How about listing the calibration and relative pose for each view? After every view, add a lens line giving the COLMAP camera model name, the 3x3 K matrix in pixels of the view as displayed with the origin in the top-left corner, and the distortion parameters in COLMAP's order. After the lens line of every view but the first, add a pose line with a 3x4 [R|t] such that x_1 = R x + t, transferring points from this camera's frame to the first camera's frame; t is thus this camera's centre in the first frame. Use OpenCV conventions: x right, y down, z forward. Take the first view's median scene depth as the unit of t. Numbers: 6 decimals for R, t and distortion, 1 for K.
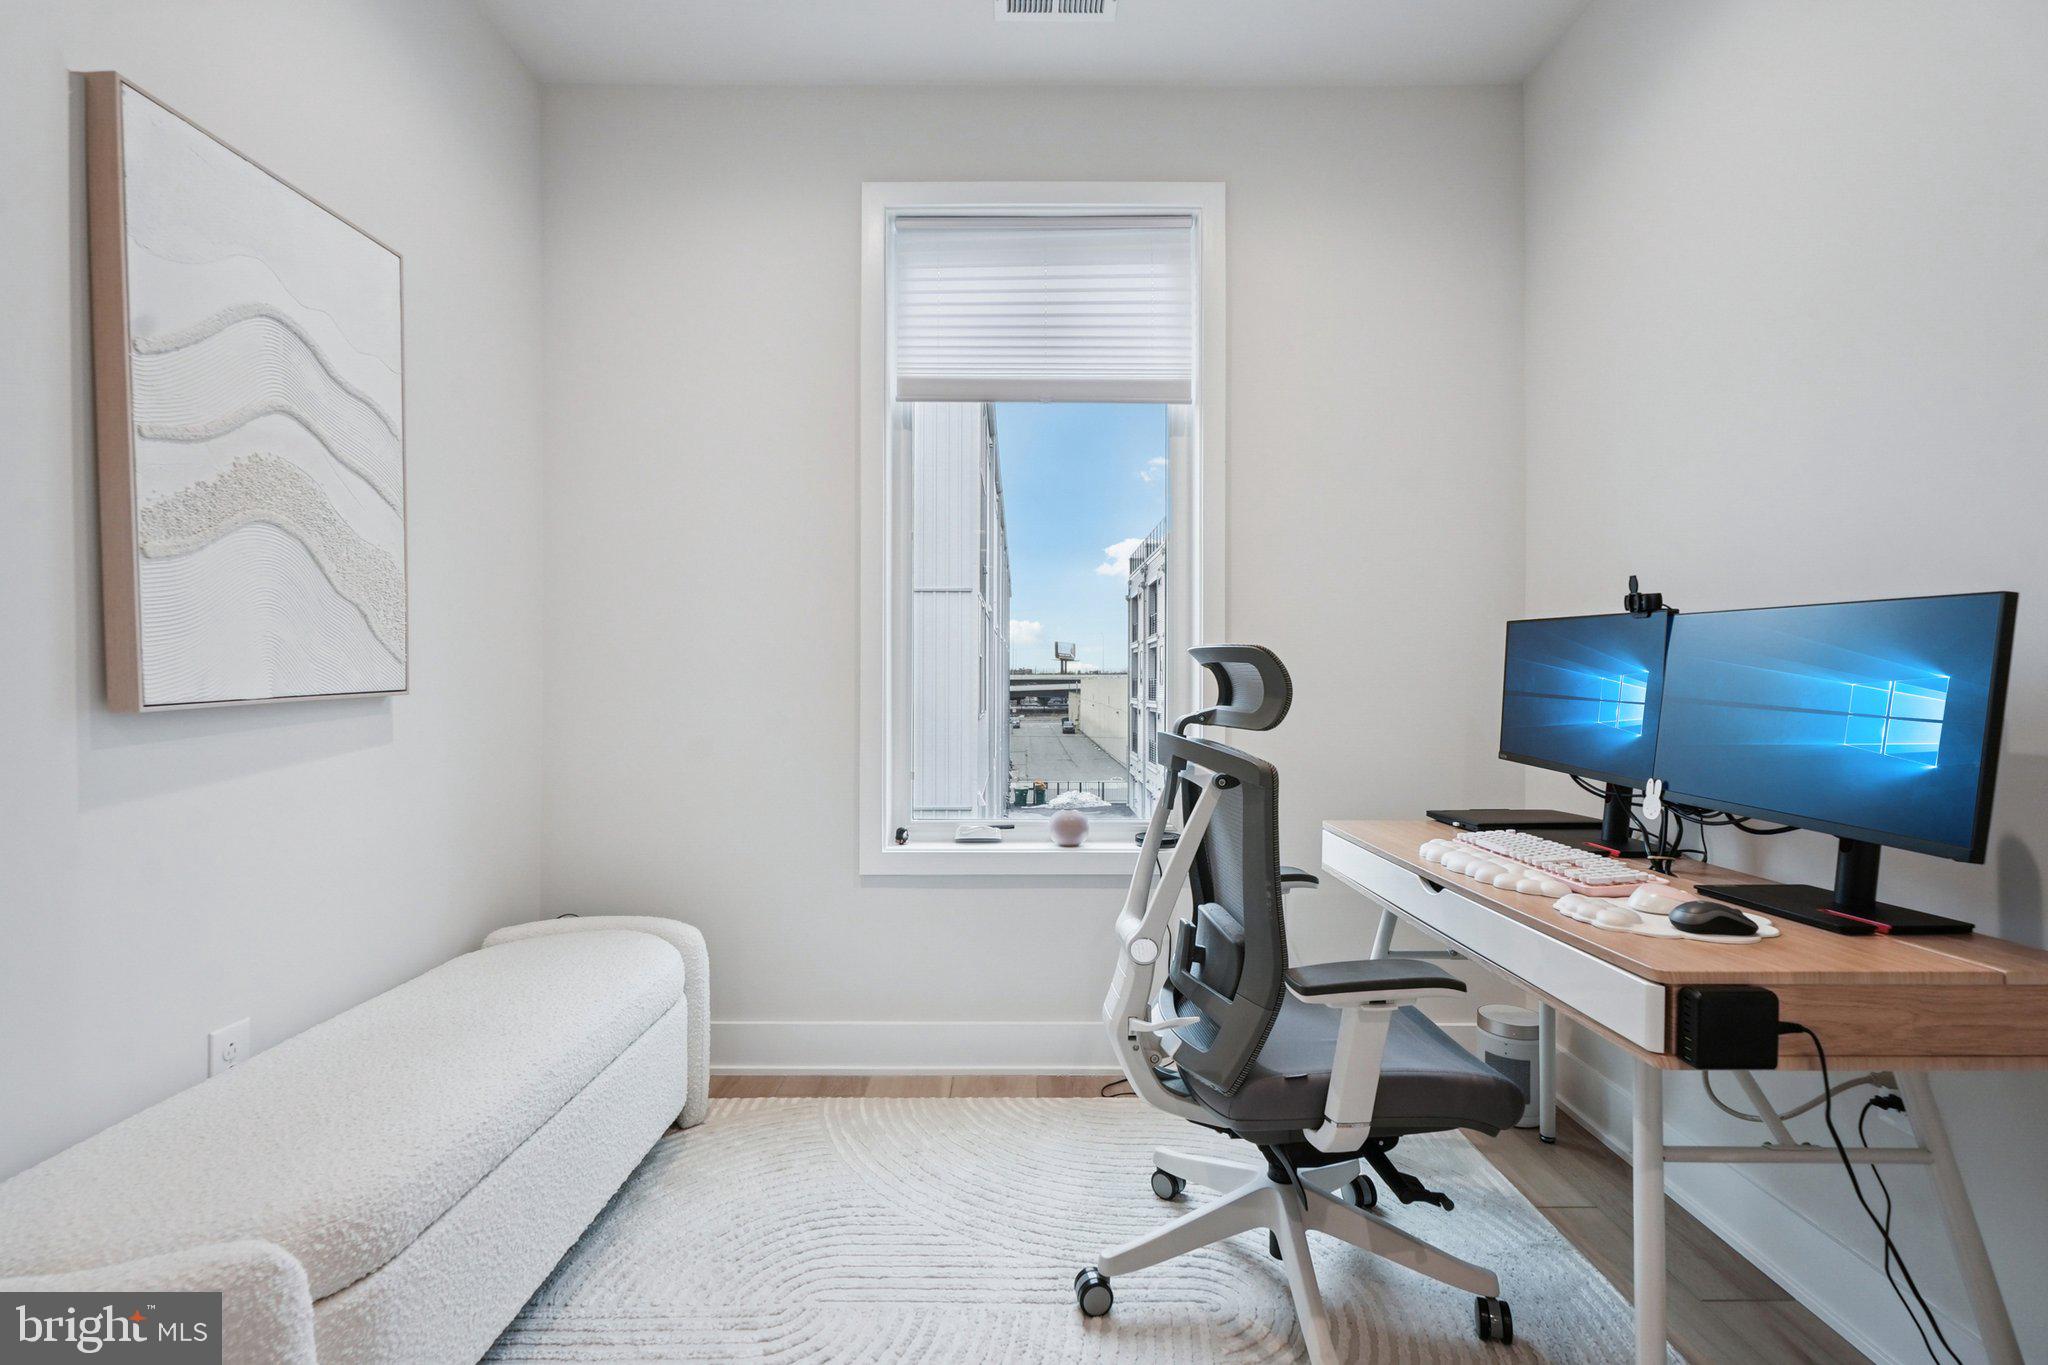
lens RADIAL K [[938.7, 0, 1020.0], [0, 938.7, 672.3], [0, 0, 1]] dist [0.002247, 0.000742]
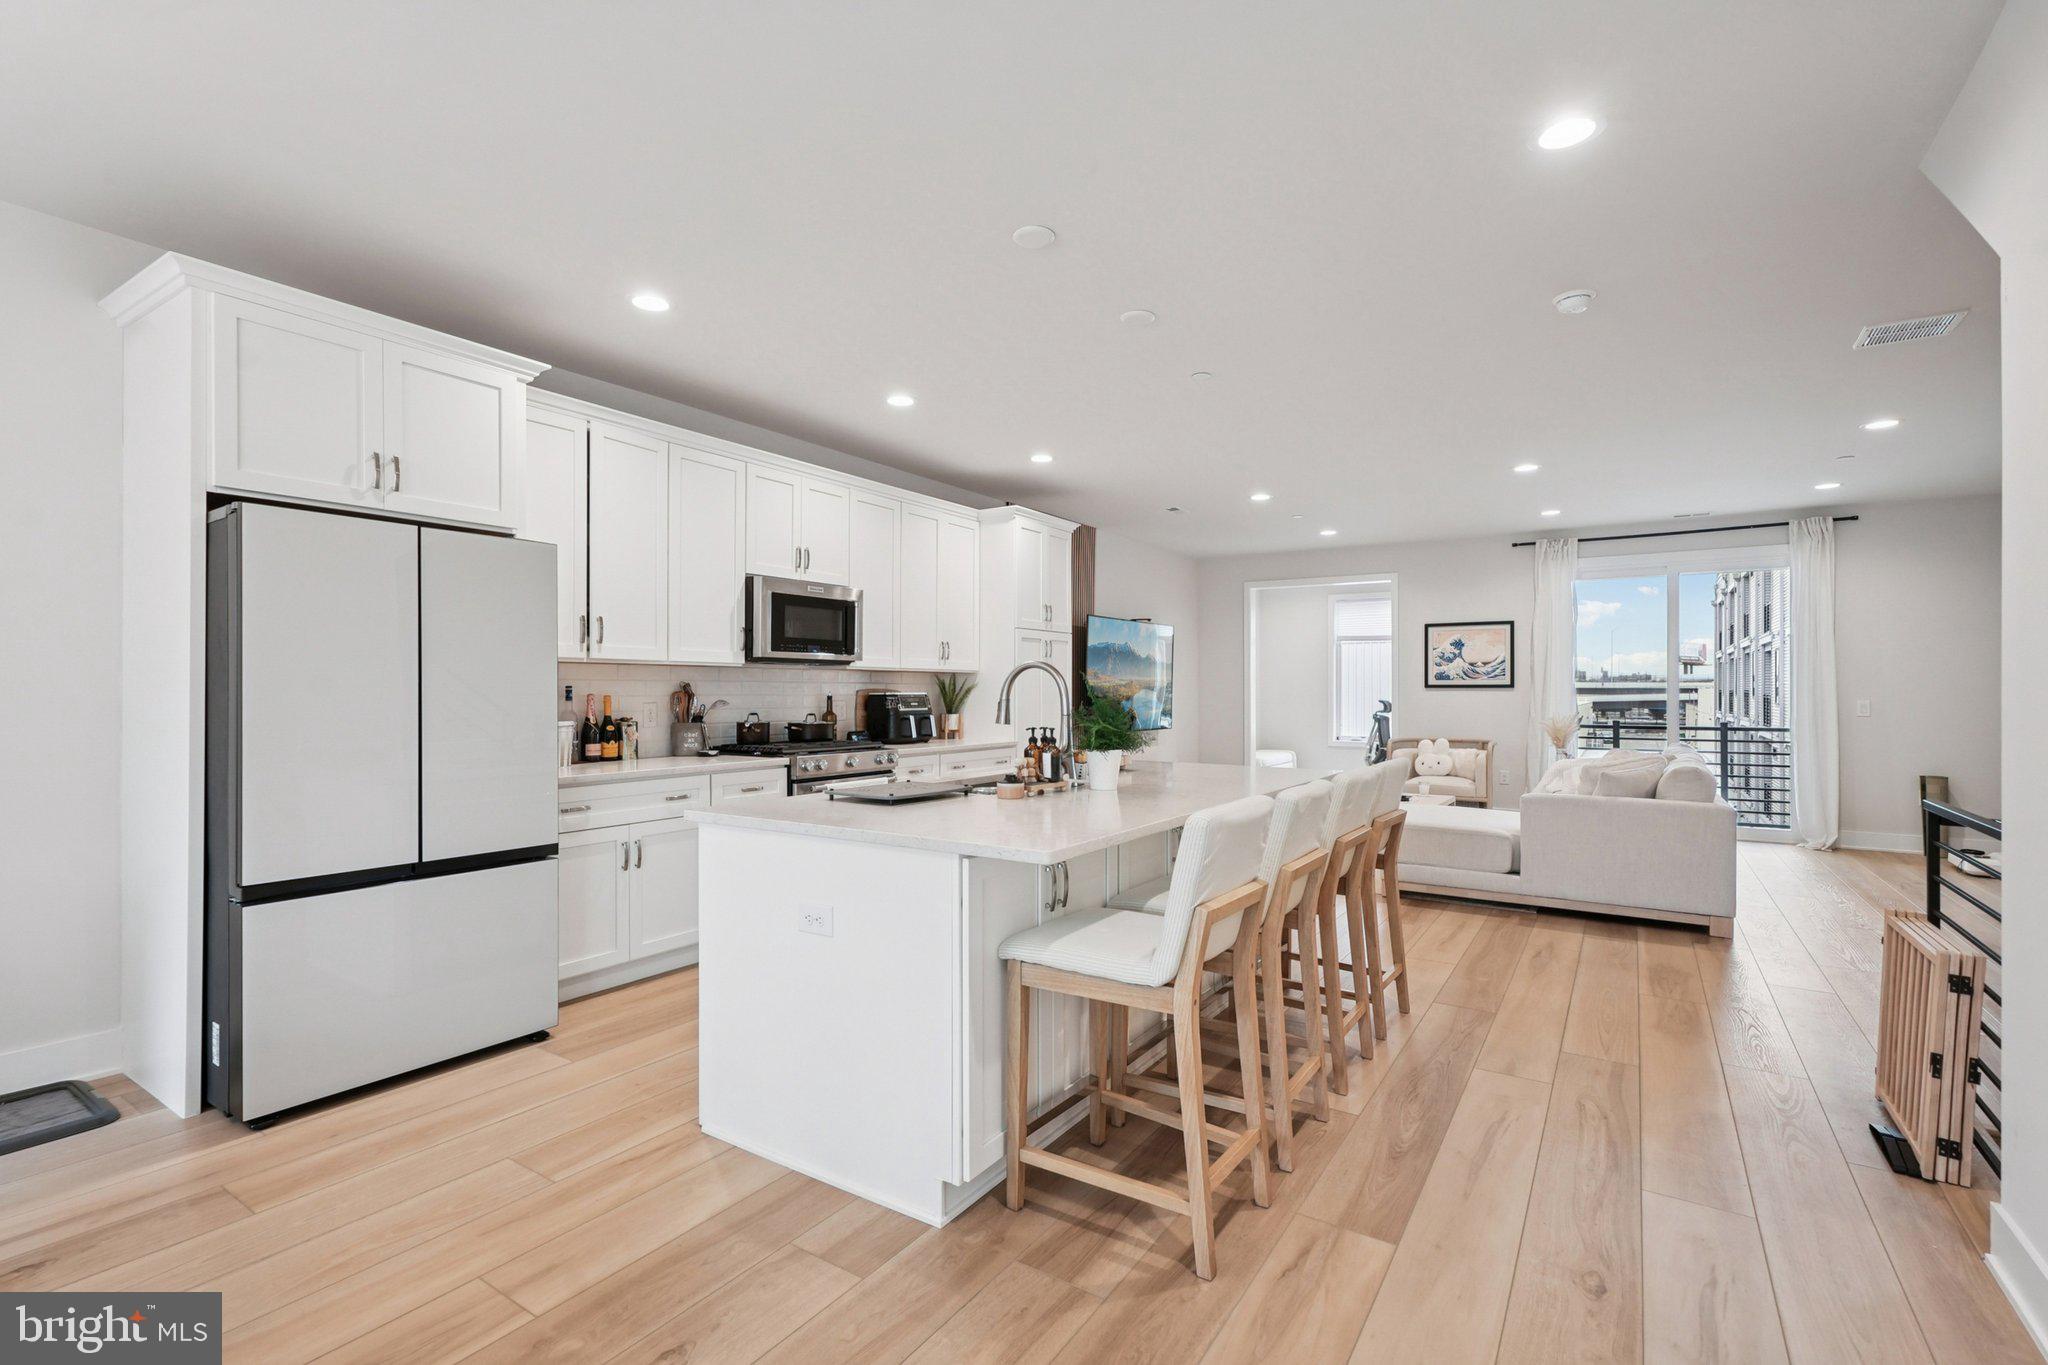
lens RADIAL K [[938.6, 0, 991.9], [0, 938.6, 685.5], [0, 0, 1]] dist [-0.000266, -0.000252]
pose [[0.824826, 0.001733, -0.565384, 0.058855], [0.002201, 0.999978, 0.006277, -0.006092], [0.565382, -0.006422, 0.824804, -0.203278]]
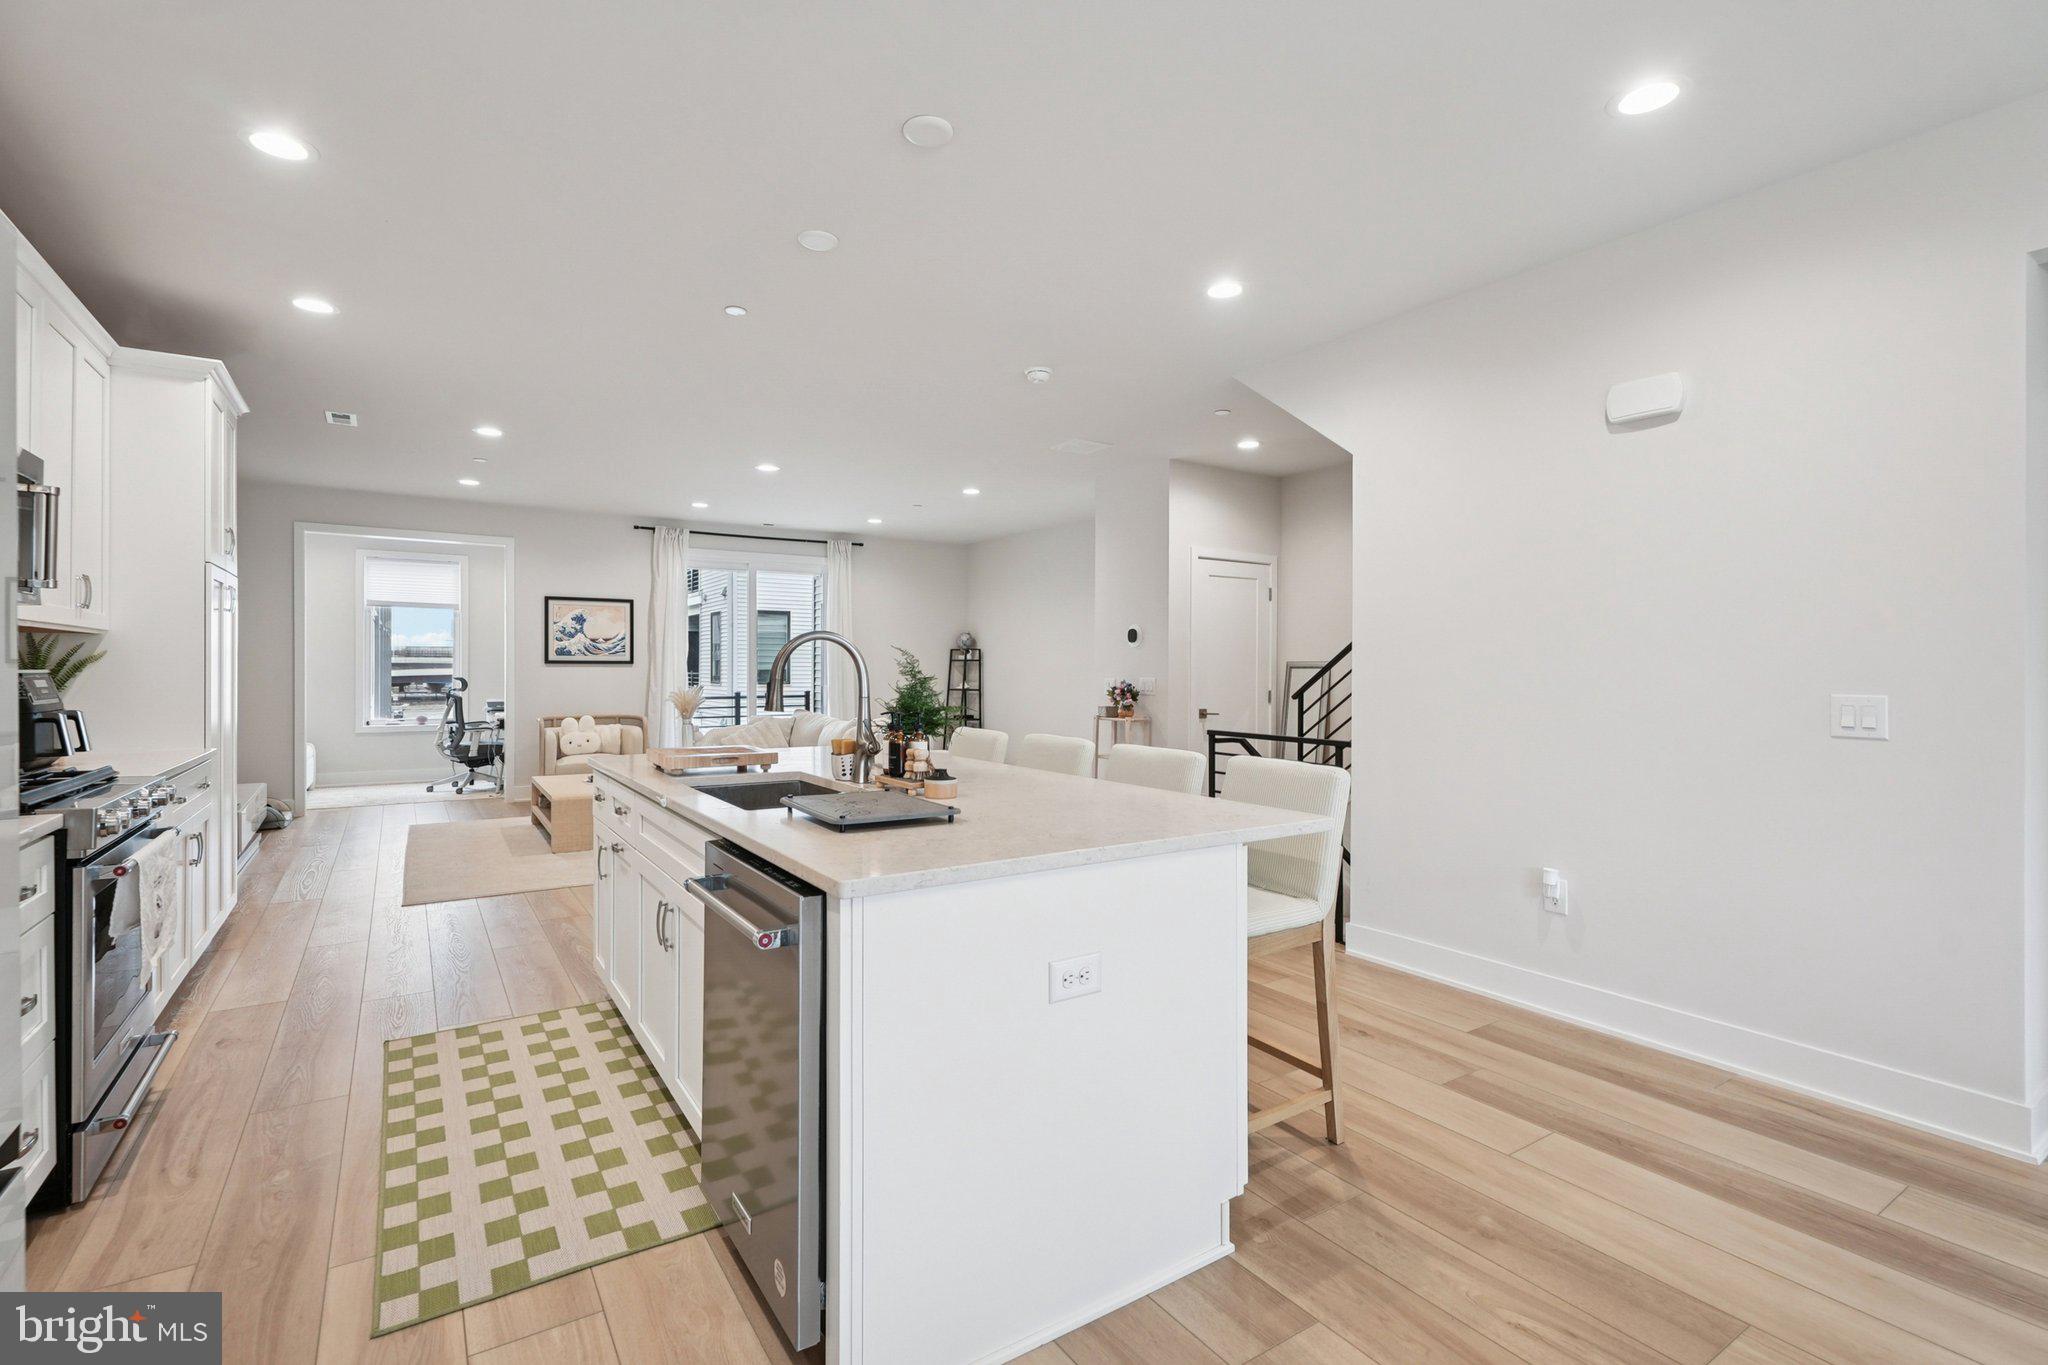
lens RADIAL K [[935.6, 0, 1013.3], [0, 935.6, 672.0], [0, 0, 1]] dist [0.002113, 0.000365]
pose [[0.837998, 0.004617, 0.545653, -0.000618], [-0.013134, 0.999845, 0.011711, -0.005873], [-0.545515, -0.016981, 0.837929, -0.196701]]
